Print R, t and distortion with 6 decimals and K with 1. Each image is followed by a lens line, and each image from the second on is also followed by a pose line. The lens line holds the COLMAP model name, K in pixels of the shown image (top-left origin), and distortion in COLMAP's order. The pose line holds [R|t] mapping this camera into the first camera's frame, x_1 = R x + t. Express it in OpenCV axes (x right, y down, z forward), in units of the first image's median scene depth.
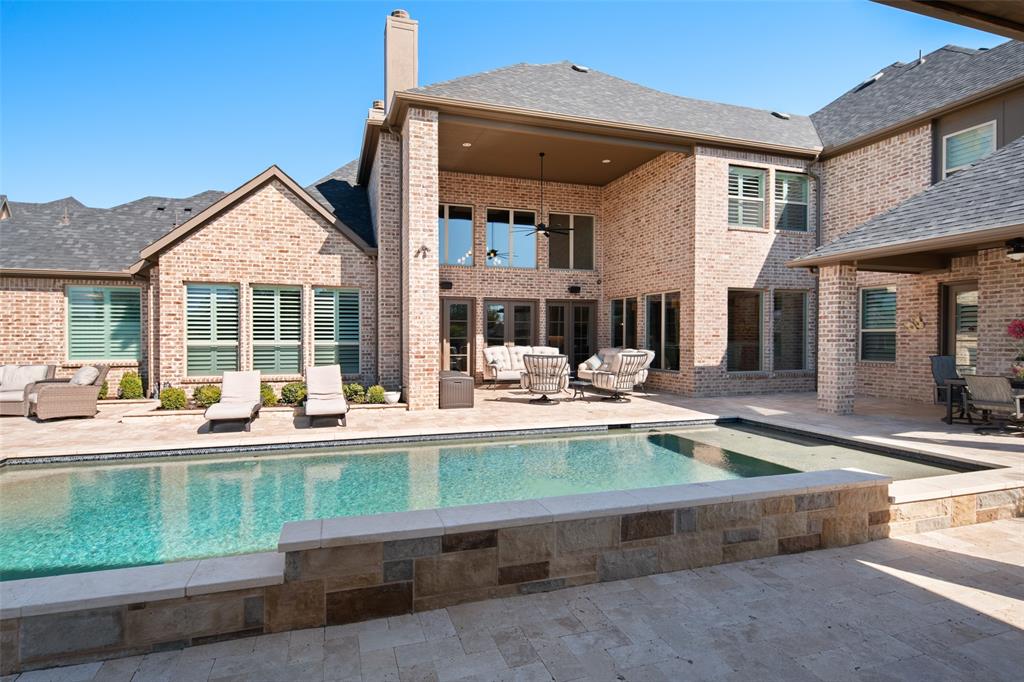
lens RADIAL K [[501.3, 0, 497.2], [0, 501.3, 340.0], [0, 0, 1]] dist [0.001304, 0.000050]
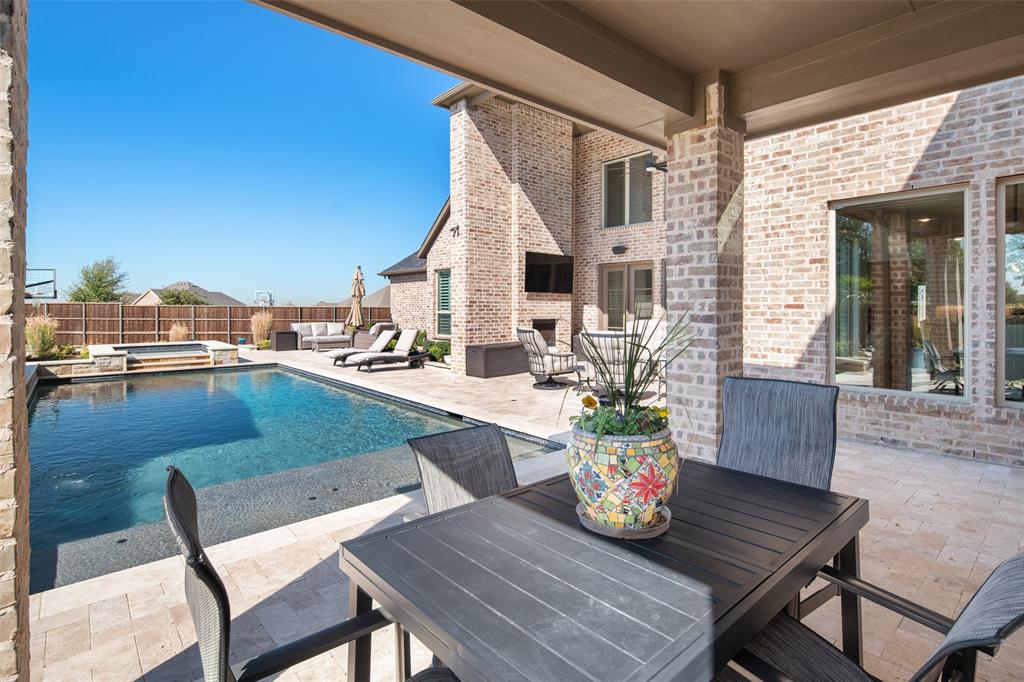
lens RADIAL K [[510.1, 0, 511.4], [0, 510.1, 306.6], [0, 0, 1]] dist [0.000710, 0.000038]
pose [[0.400761, -0.001415, -0.916182, 0.862860], [-0.003119, 0.999991, -0.002909, -0.006119], [0.916177, 0.004023, 0.400753, 0.605998]]
